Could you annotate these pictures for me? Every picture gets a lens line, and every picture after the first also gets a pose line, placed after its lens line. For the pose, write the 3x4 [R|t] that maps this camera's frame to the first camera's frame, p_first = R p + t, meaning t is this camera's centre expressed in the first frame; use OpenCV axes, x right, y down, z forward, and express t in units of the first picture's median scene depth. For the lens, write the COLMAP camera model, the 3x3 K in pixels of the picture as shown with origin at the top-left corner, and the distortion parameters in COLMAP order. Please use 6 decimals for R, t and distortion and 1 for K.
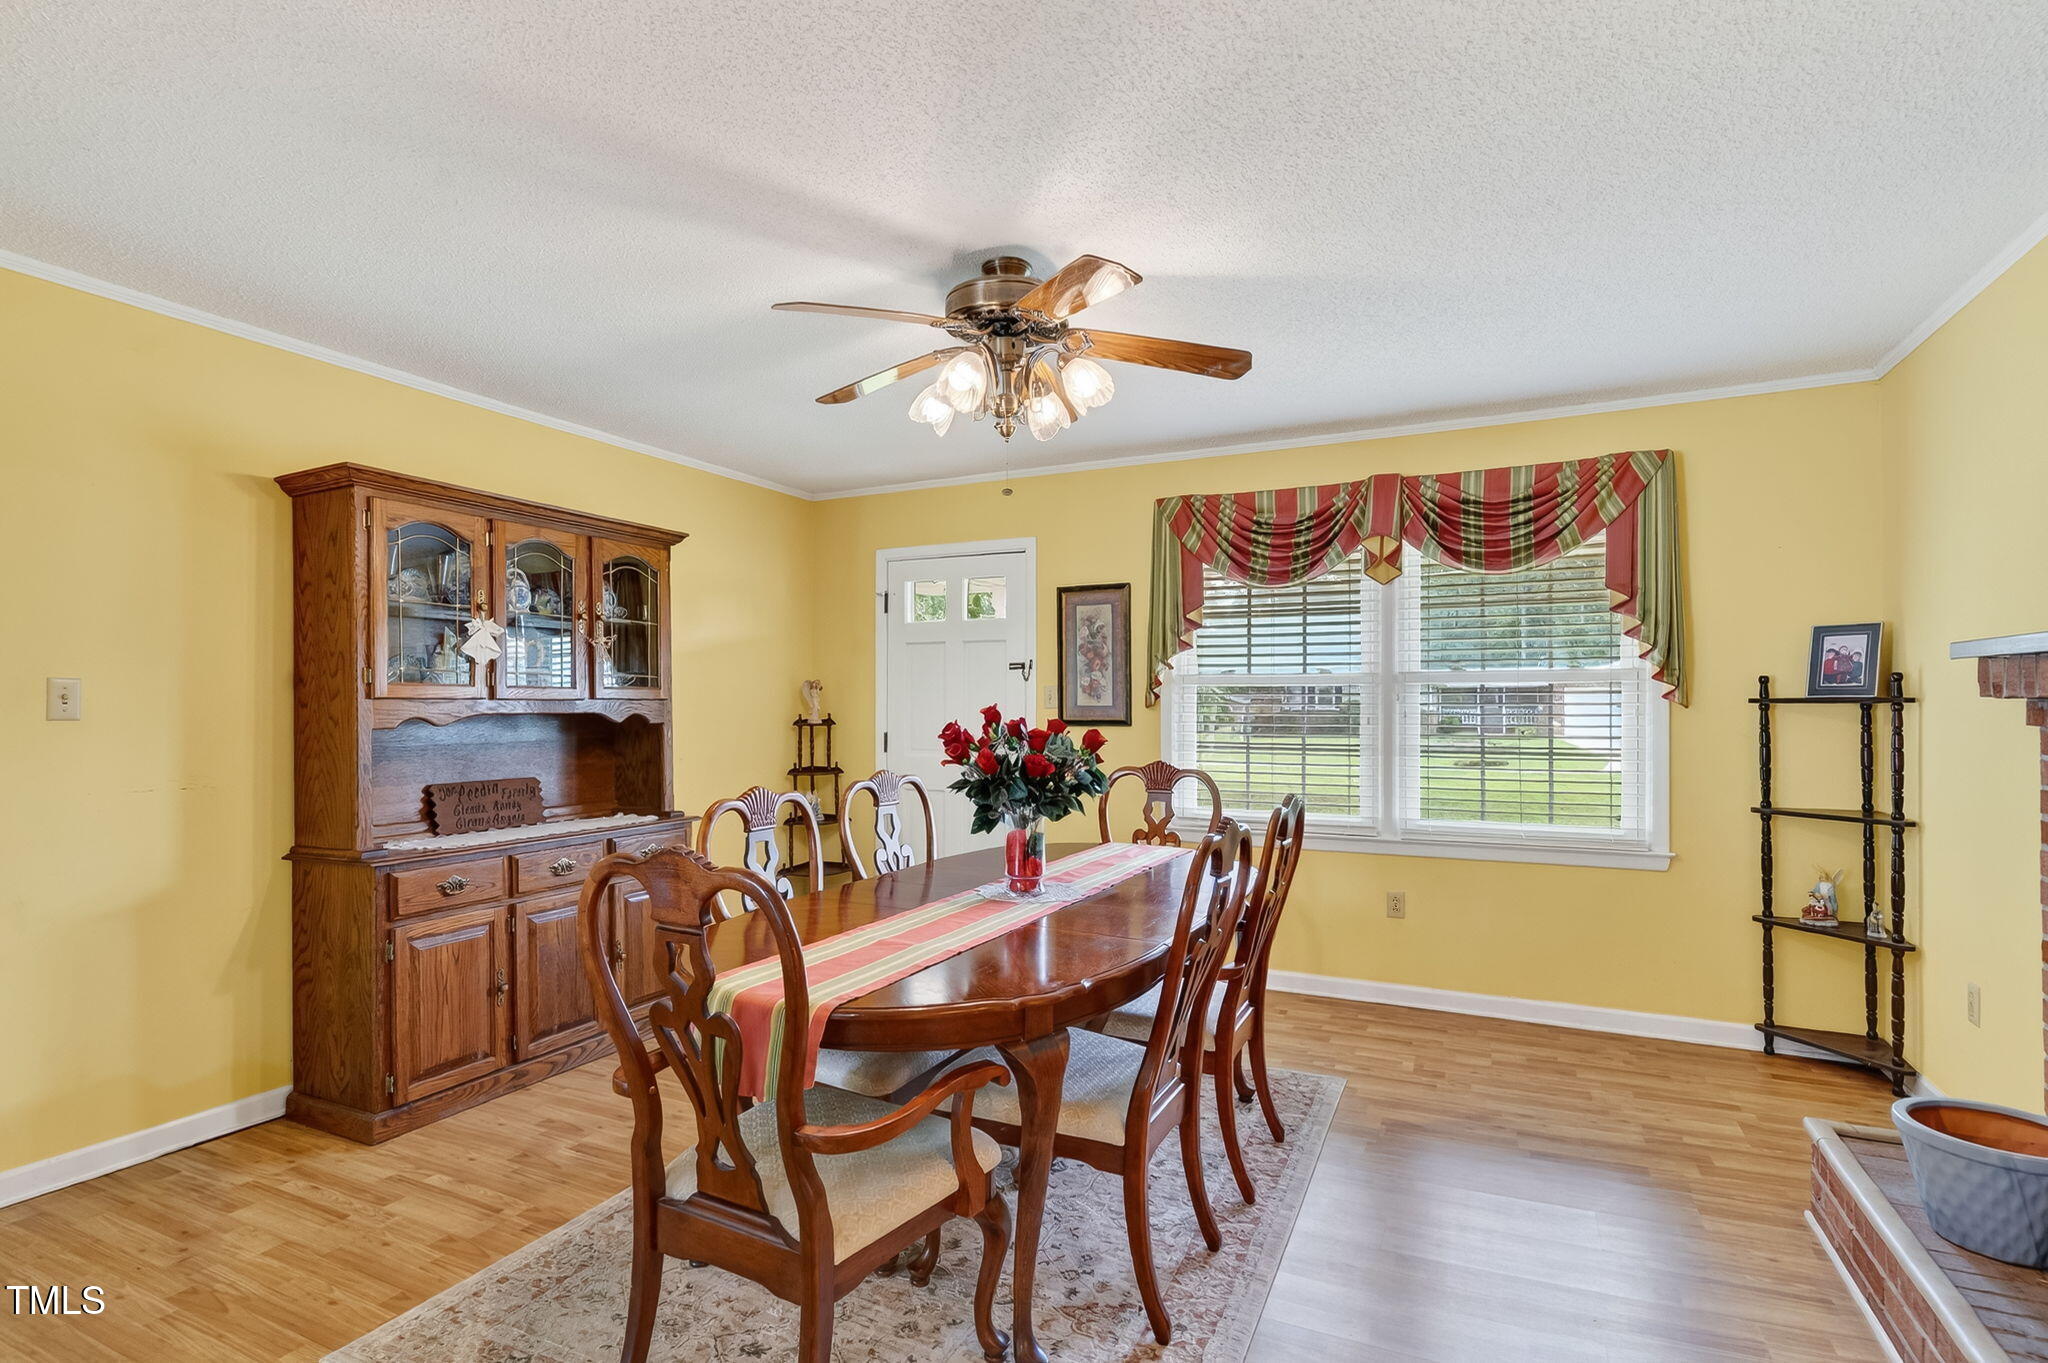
lens RADIAL K [[995.9, 0, 1030.6], [0, 995.9, 689.9], [0, 0, 1]] dist [0.002508, -0.000496]
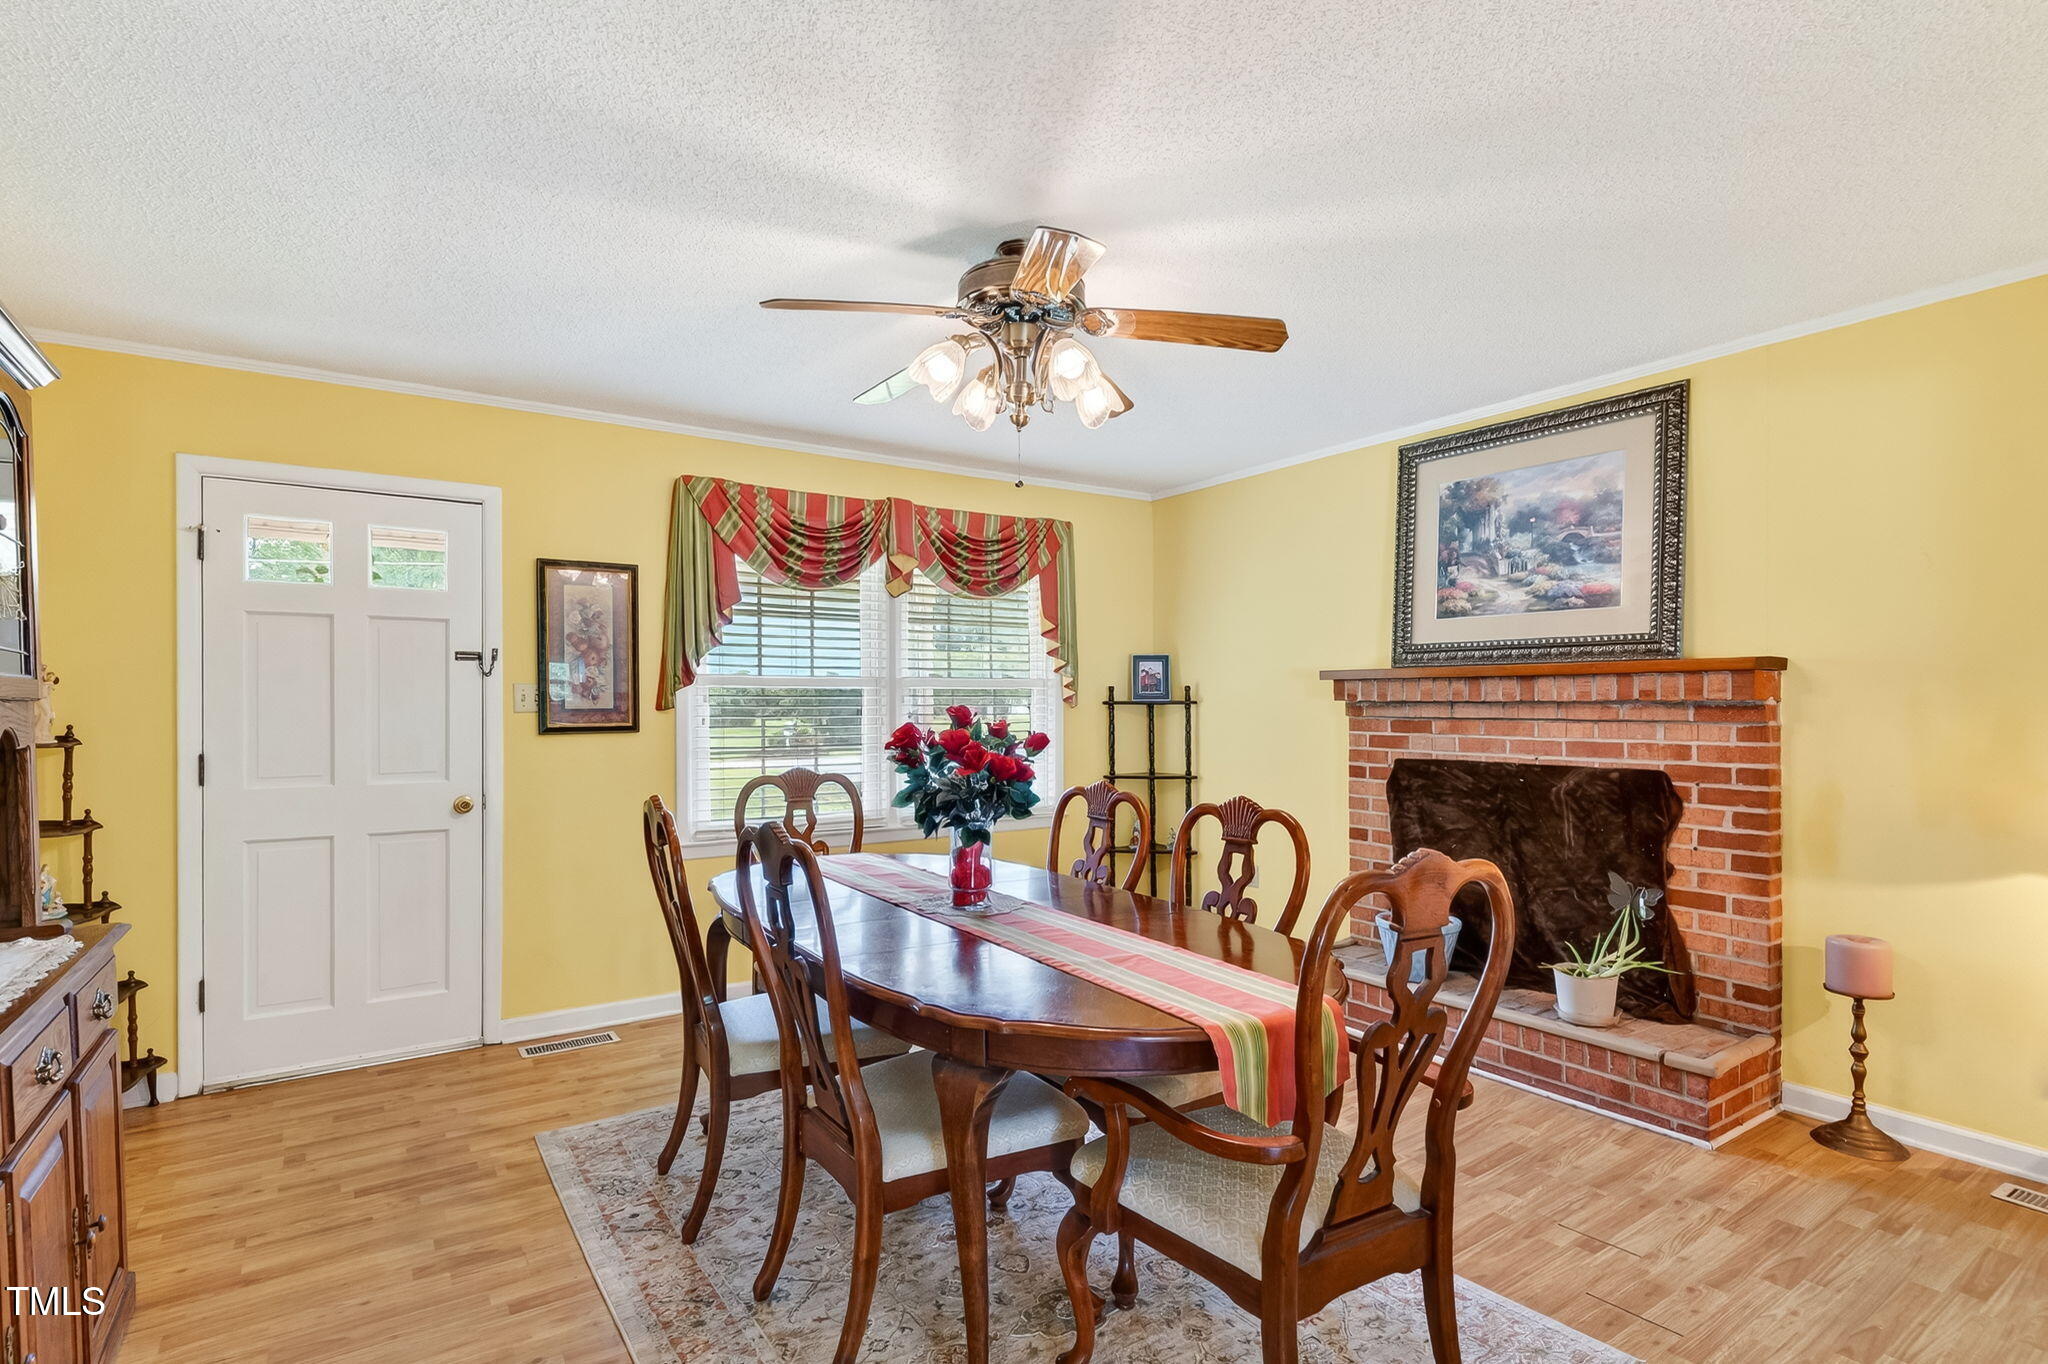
lens RADIAL K [[995.9, 0, 1028.9], [0, 995.9, 700.2], [0, 0, 1]] dist [0.002508, -0.000496]
pose [[0.508718, 0.004353, 0.860922, -0.505533], [-0.007829, 0.999969, -0.000430, 0.006851], [-0.860898, -0.006521, 0.508736, 0.298278]]
